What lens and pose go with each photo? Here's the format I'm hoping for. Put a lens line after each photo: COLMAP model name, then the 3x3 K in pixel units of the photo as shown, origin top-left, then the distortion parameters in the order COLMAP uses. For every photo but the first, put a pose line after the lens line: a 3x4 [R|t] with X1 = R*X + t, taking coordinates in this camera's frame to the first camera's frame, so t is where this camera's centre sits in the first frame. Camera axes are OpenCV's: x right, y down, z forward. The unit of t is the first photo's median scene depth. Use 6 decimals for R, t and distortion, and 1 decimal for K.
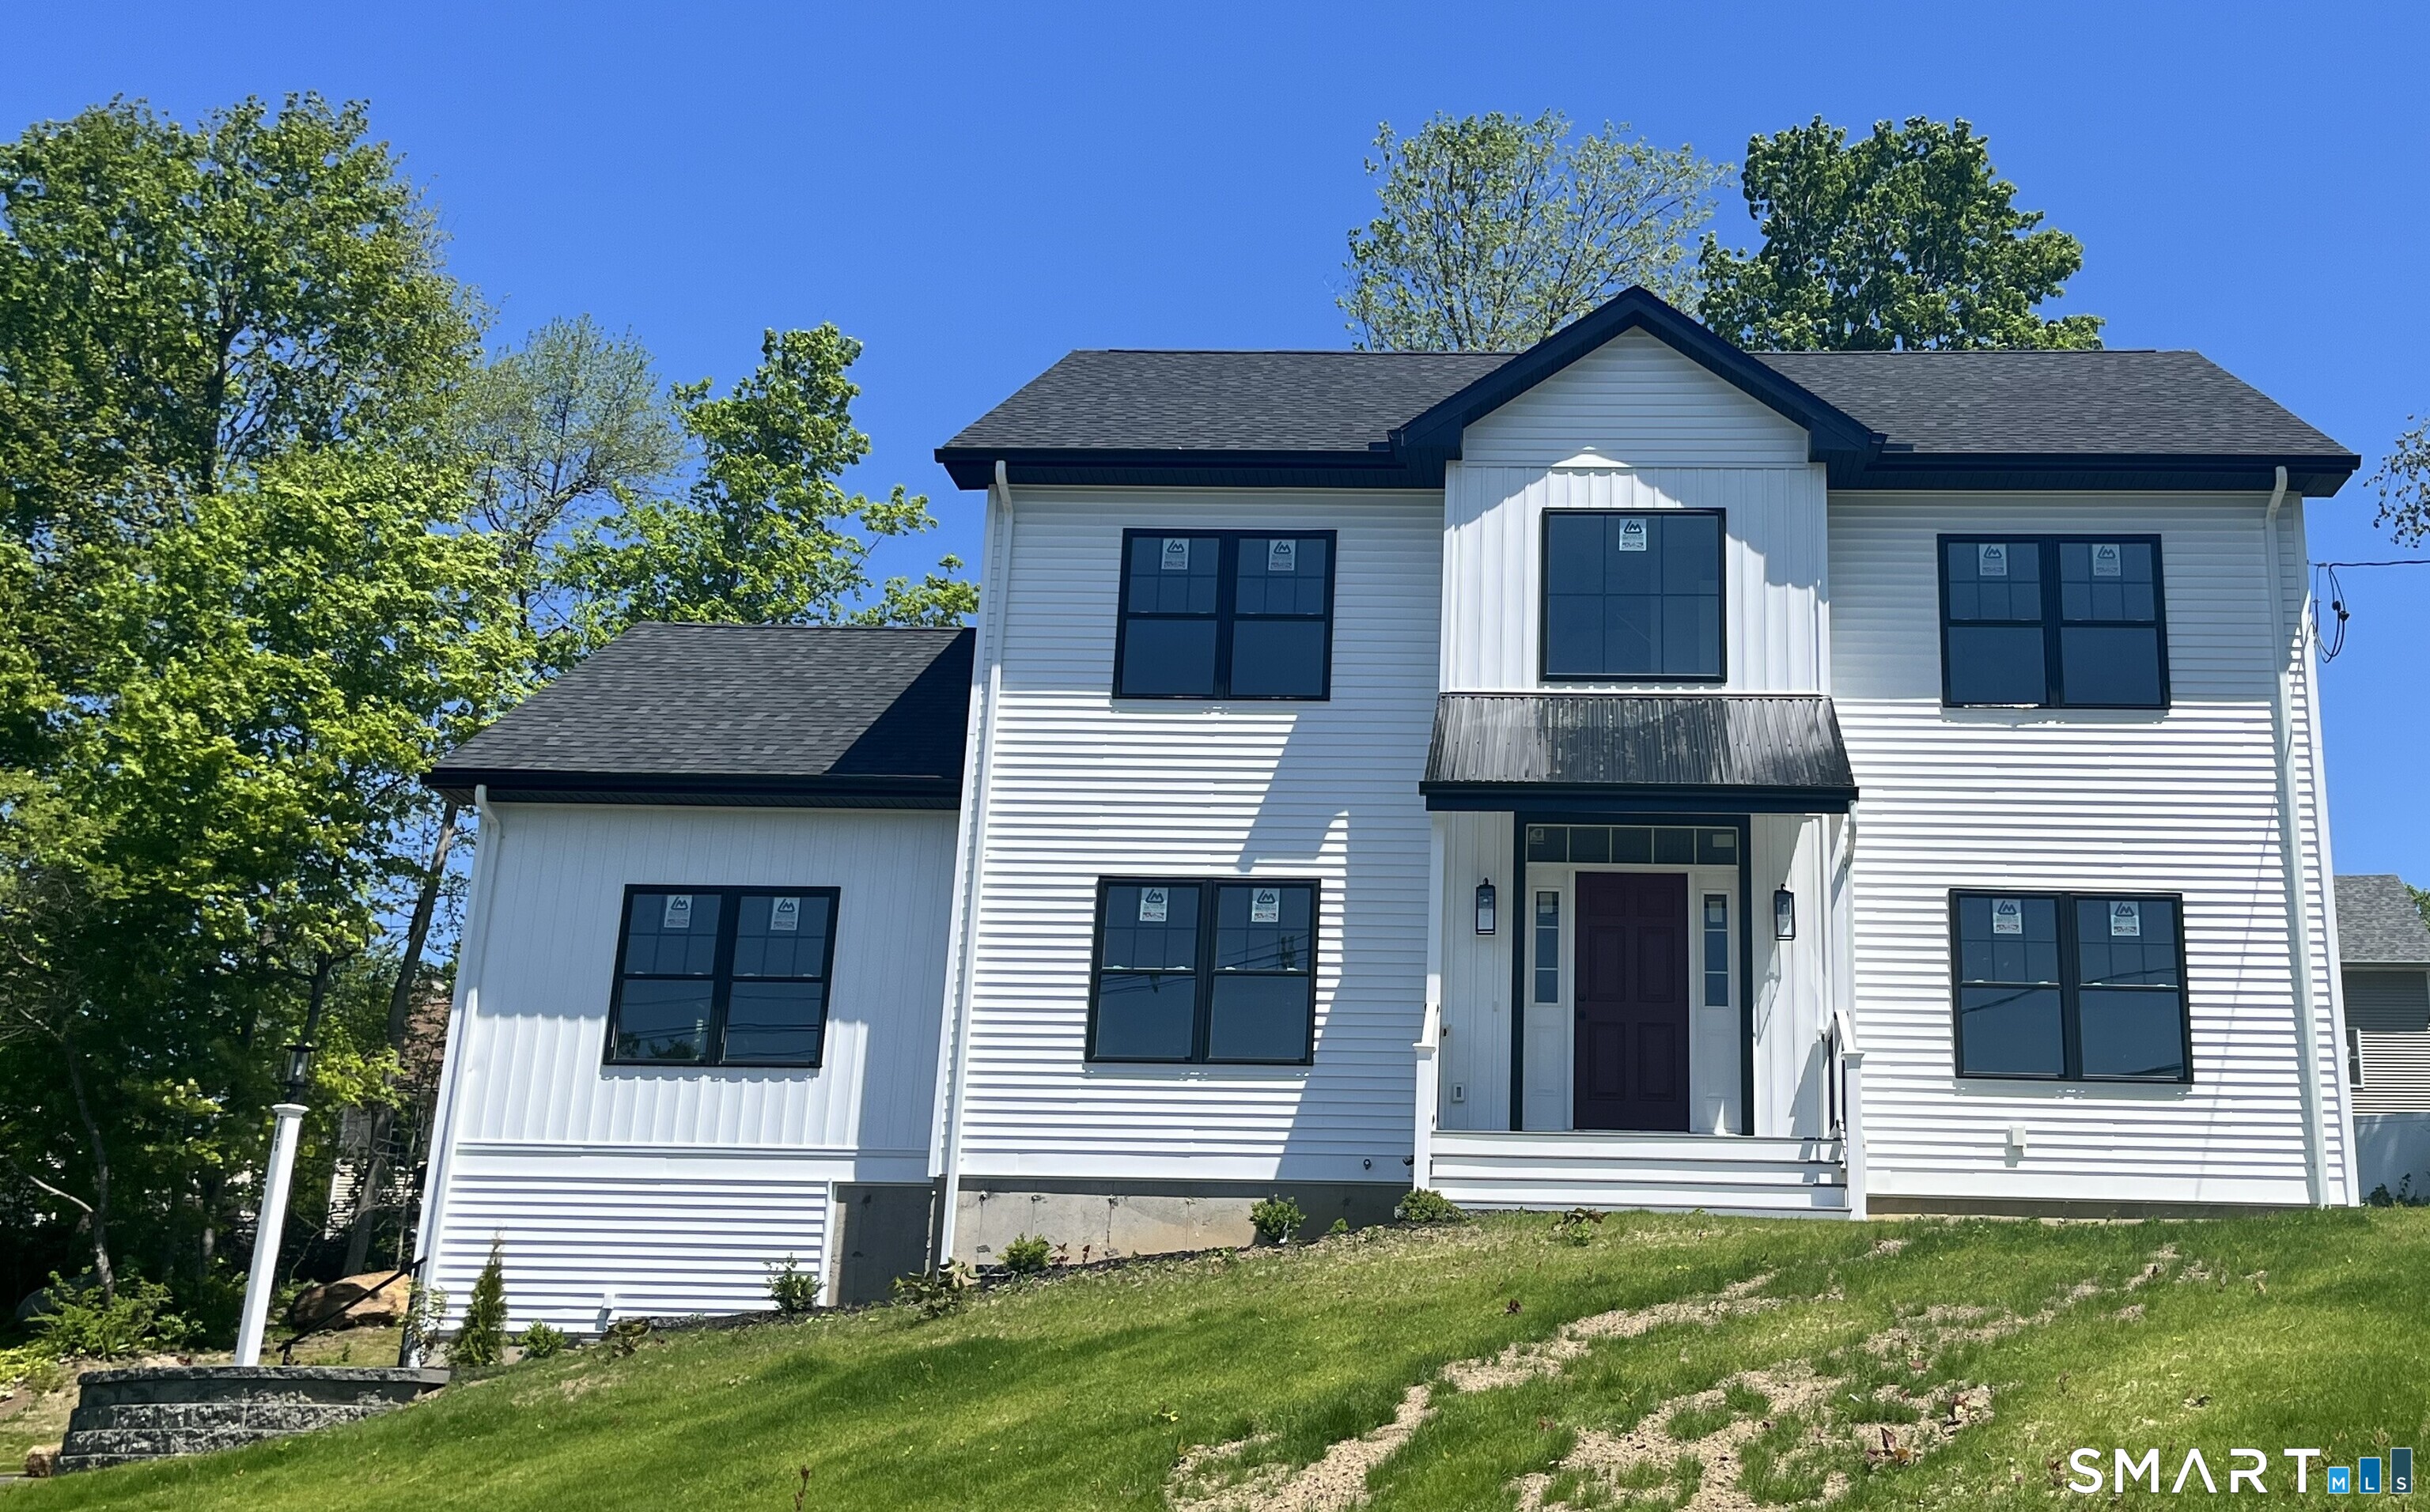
lens RADIAL K [[2233.0, 0, 1215.0], [0, 2233.0, 756.0], [0, 0, 1]] dist [-0.017055, -0.015236]
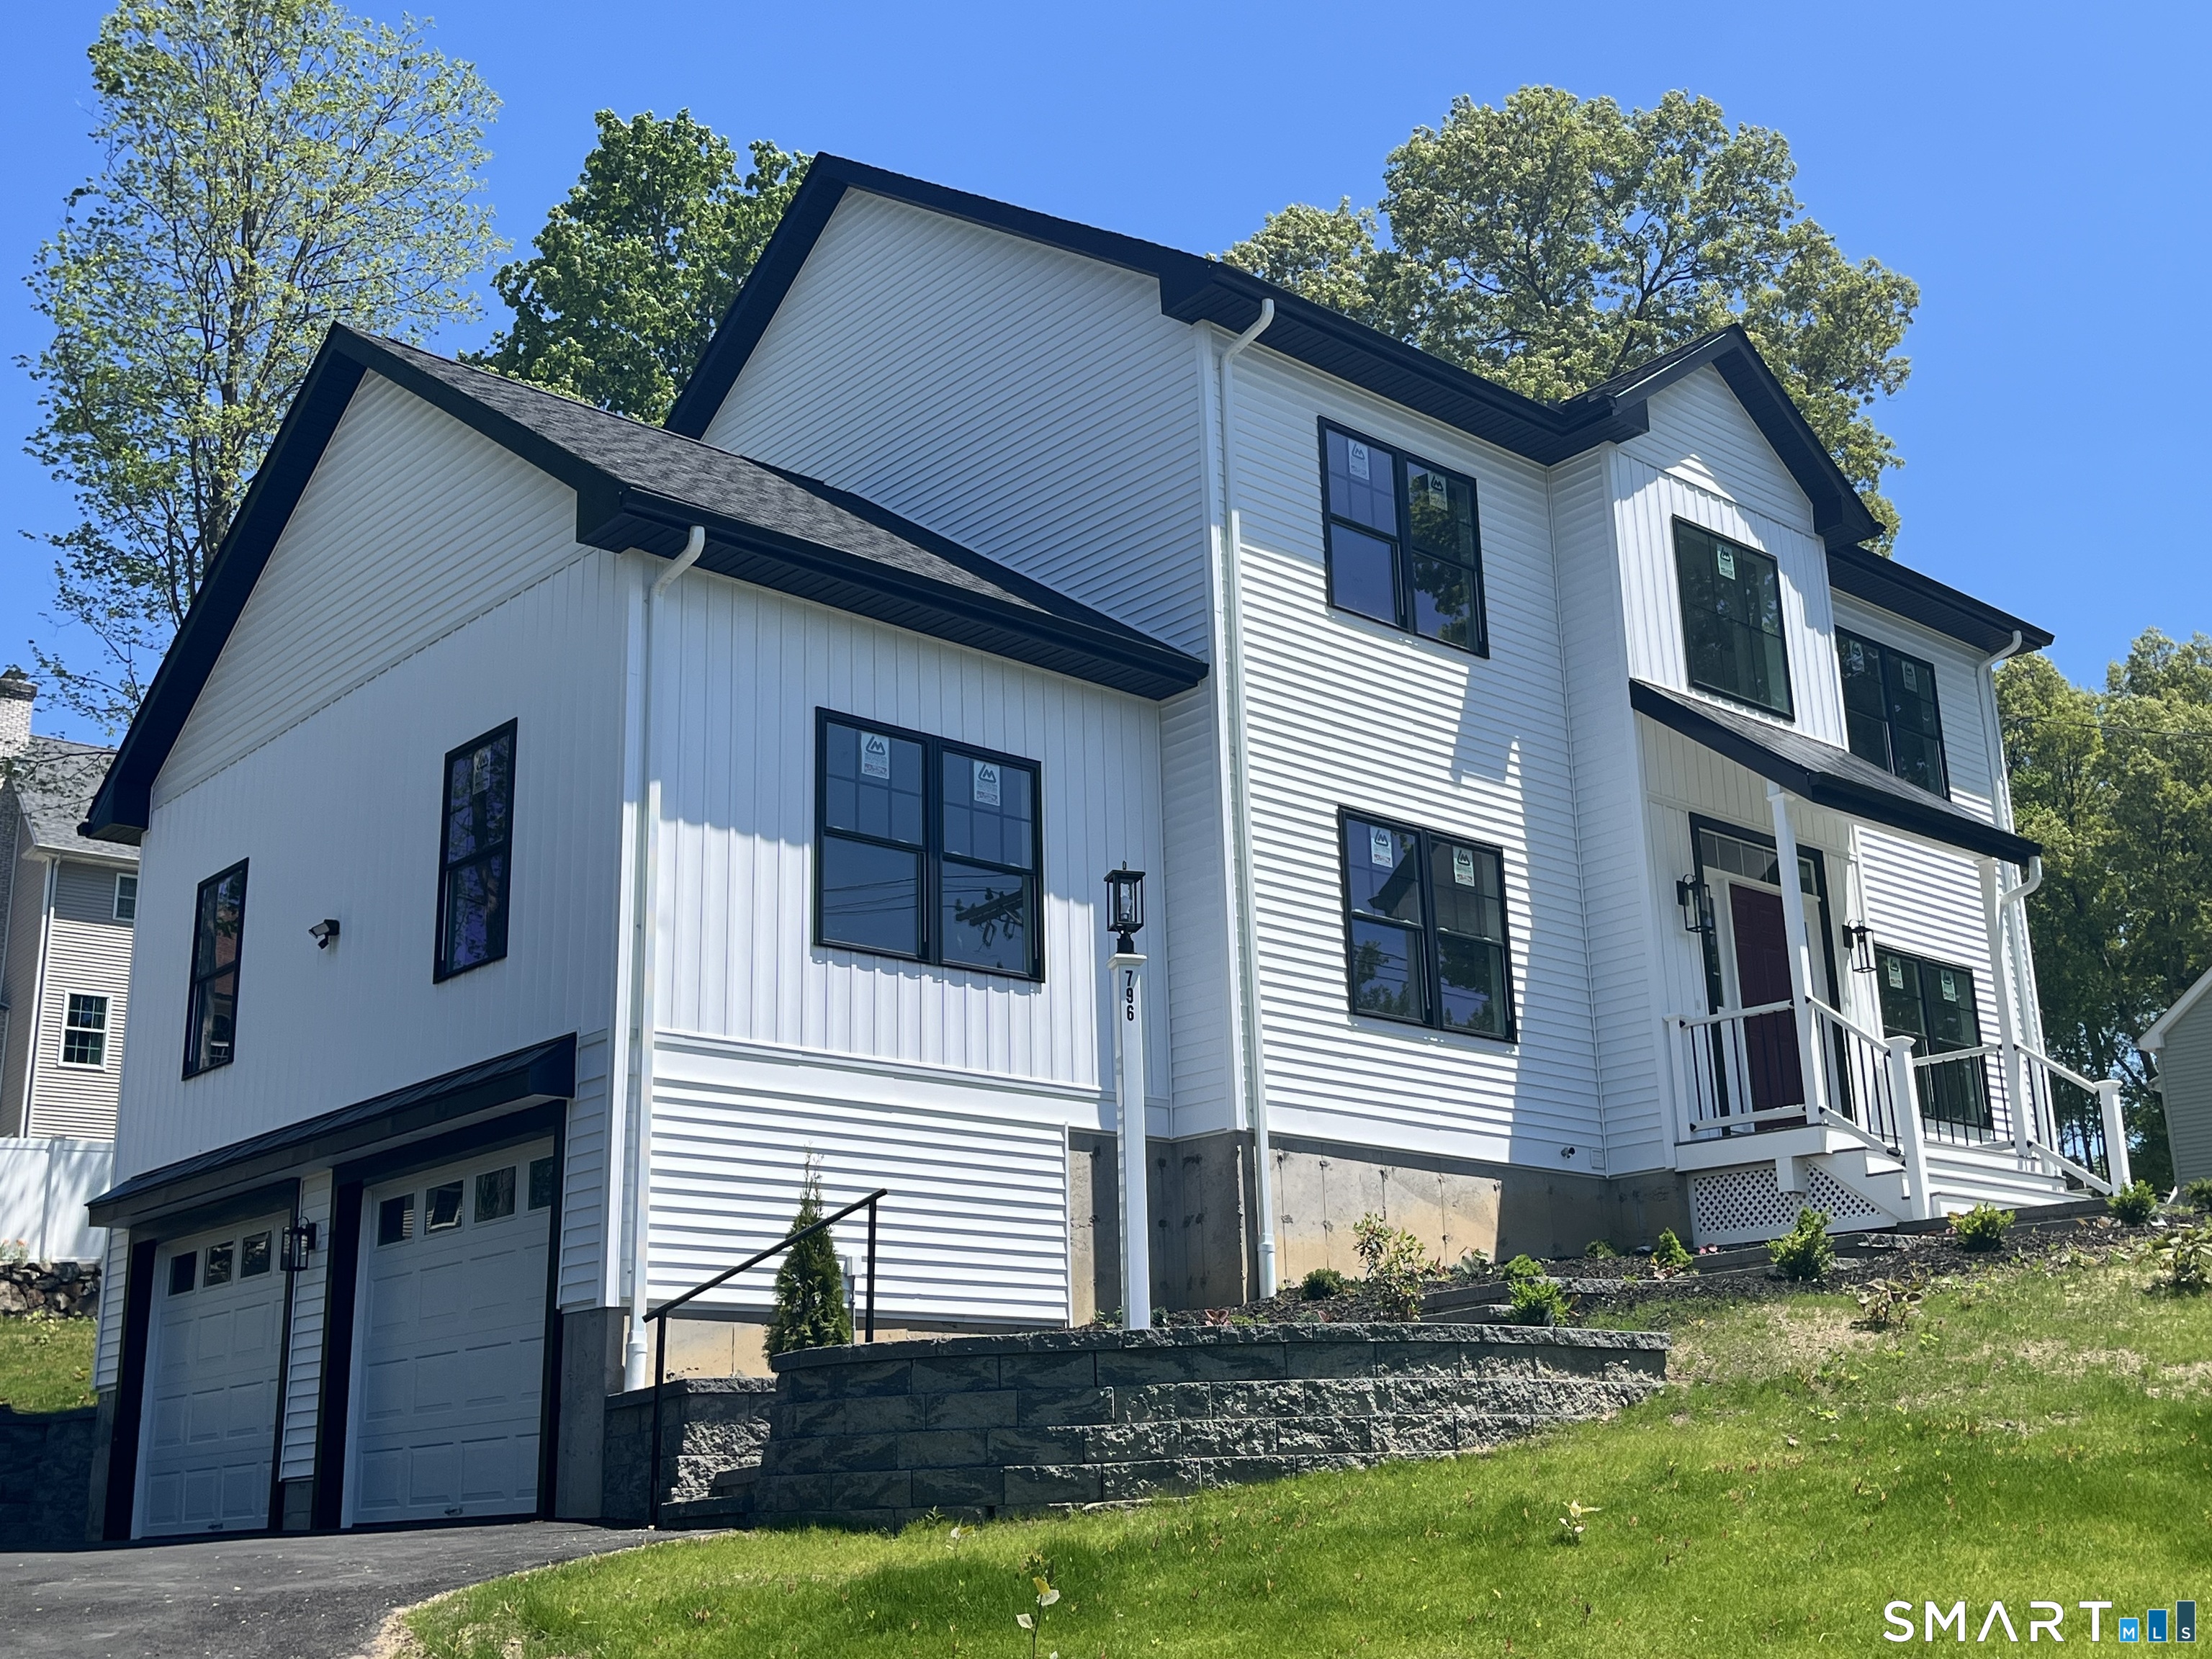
lens RADIAL K [[2370.4, 0, 1106.0], [0, 2370.4, 829.5], [0, 0, 1]] dist [0.136893, -0.003216]
pose [[0.736241, 0.159794, 0.657583, -0.736766], [-0.174447, 0.983695, -0.043726, 0.120829], [-0.653849, -0.082521, 0.752112, 0.358983]]
